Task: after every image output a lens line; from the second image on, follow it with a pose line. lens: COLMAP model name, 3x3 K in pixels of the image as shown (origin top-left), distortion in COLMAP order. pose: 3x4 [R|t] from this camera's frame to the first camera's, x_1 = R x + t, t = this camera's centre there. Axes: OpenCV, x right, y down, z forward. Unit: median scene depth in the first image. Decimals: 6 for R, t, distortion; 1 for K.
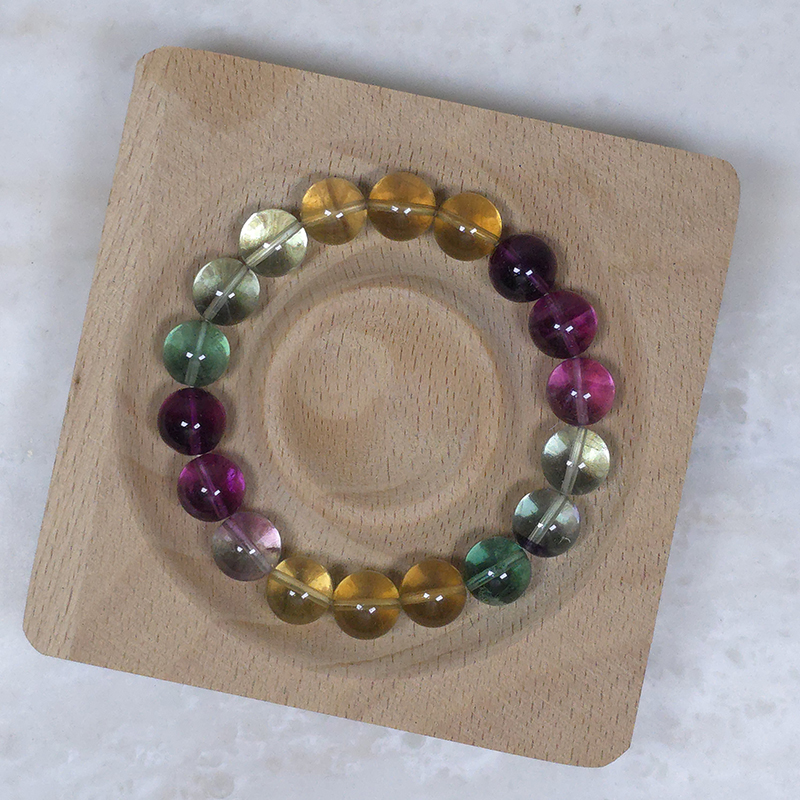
lens RADIAL K [[2257.2, 0, 370.0], [0, 2257.2, 397.7], [0, 0, 1]] dist [0.340036, -2.619978]
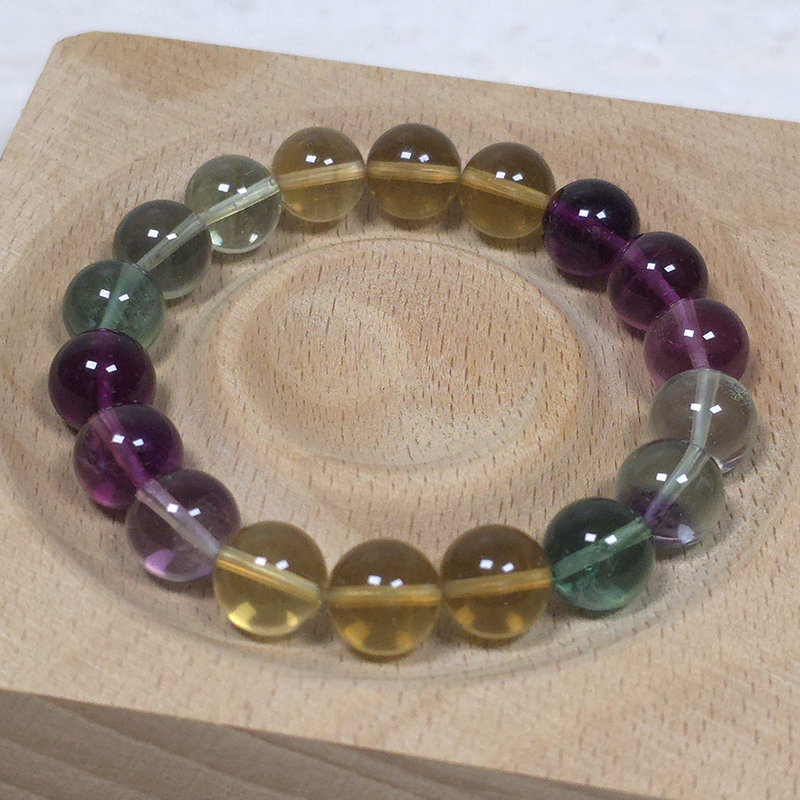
lens RADIAL K [[2257.2, 0, 370.0], [0, 2257.2, 397.7], [0, 0, 1]] dist [0.340036, -2.619978]
pose [[0.998253, 0.013251, 0.057578, -0.040063], [0.031030, 0.711725, -0.701772, 0.469523], [-0.050279, 0.702333, 0.710071, 0.543197]]
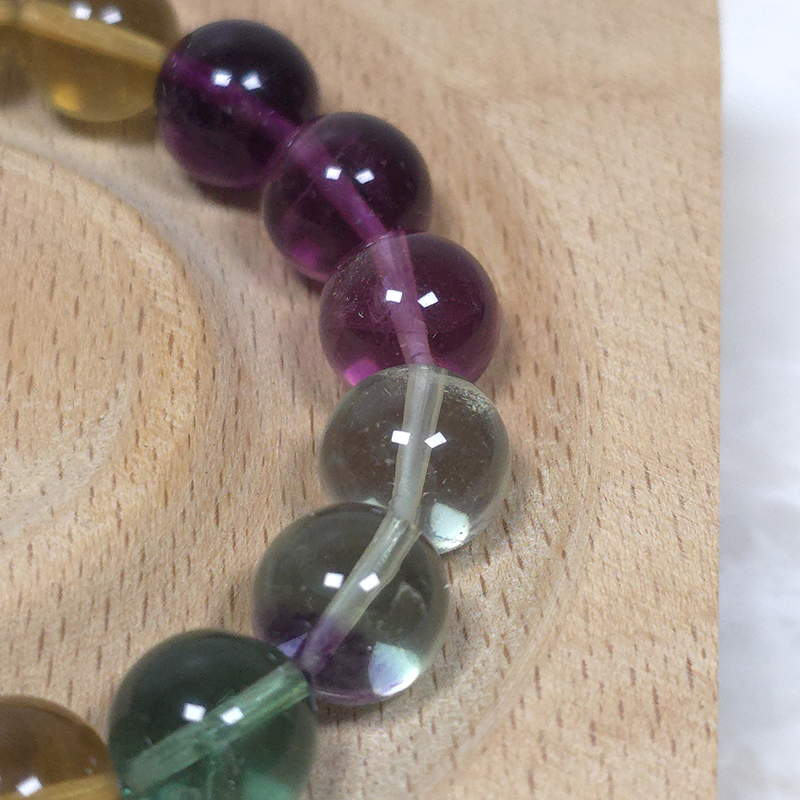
lens RADIAL K [[2319.4, 0, 381.6], [0, 2319.4, 399.8], [0, 0, 1]] dist [0.232467, -1.528130]
pose [[0.990838, -0.017718, 0.133888, 0.036146], [0.099878, 0.763429, -0.638123, 0.254916], [-0.090908, 0.645649, 0.758204, 0.713346]]
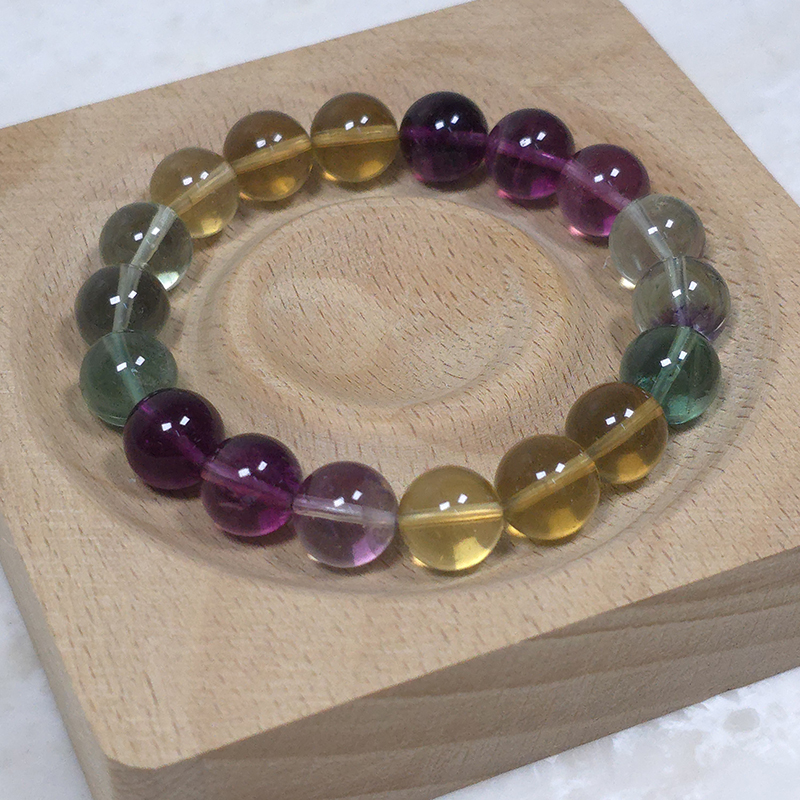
lens RADIAL K [[2257.2, 0, 370.0], [0, 2257.2, 397.7], [0, 0, 1]] dist [0.340036, -2.619978]
pose [[0.828118, -0.407032, 0.385417, -0.285602], [0.560335, 0.581845, -0.589476, 0.433480], [0.015683, 0.704118, 0.709910, 0.516375]]
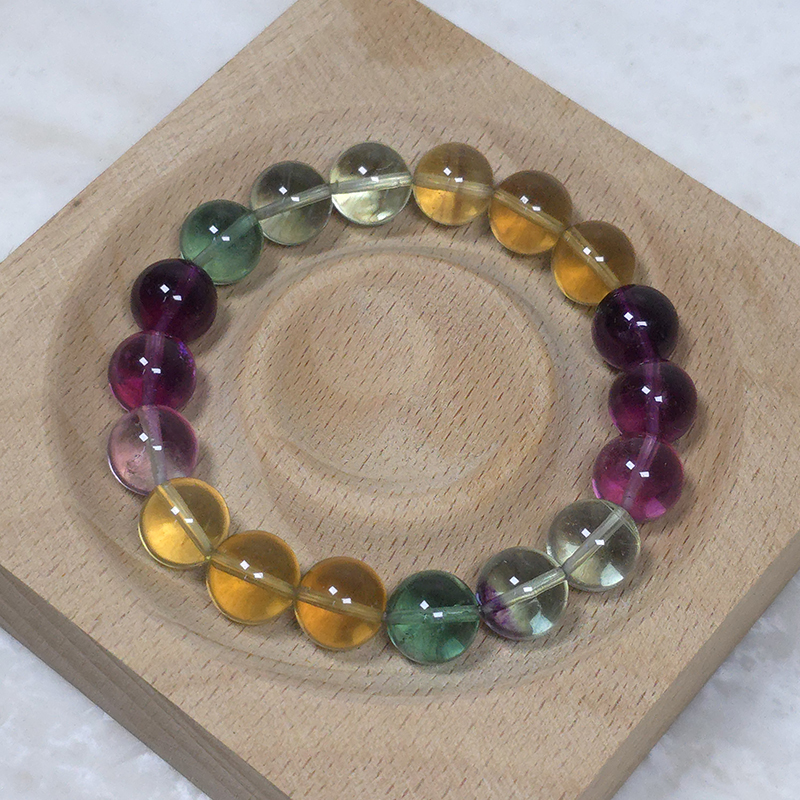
lens RADIAL K [[2257.2, 0, 370.0], [0, 2257.2, 397.7], [0, 0, 1]] dist [0.340036, -2.619978]
pose [[0.884108, 0.419087, -0.206688, 0.159345], [-0.465628, 0.752916, -0.465089, 0.372192], [-0.039294, 0.507429, 0.860797, 0.335378]]
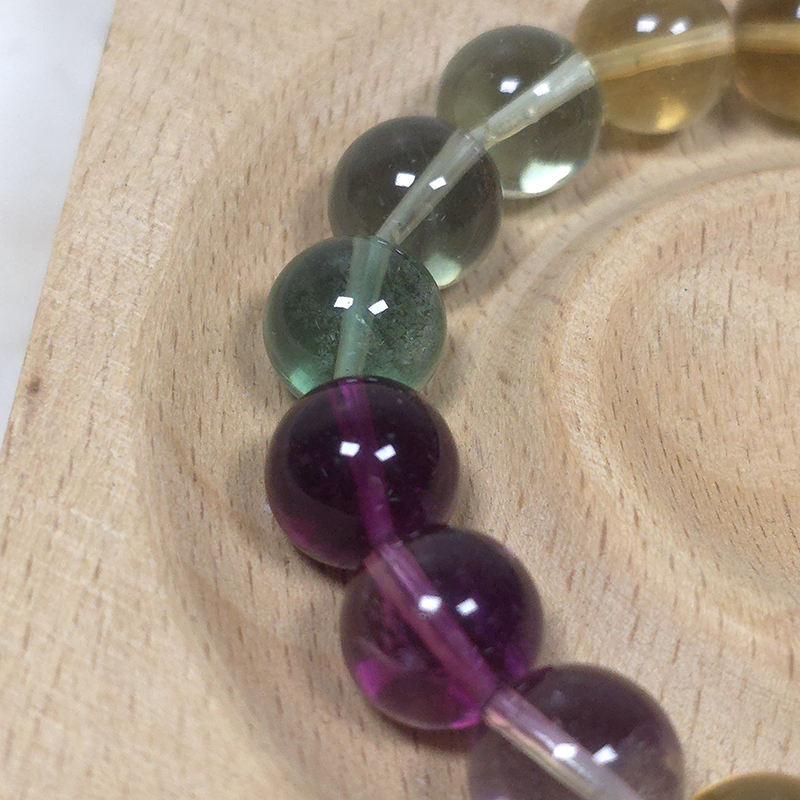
lens RADIAL K [[2319.4, 0, 381.6], [0, 2319.4, 399.8], [0, 0, 1]] dist [0.232467, -1.528130]
pose [[0.991557, -0.037333, 0.124179, -0.120466], [0.107067, 0.775950, -0.621641, 0.226251], [-0.073149, 0.629688, 0.773396, 0.716359]]
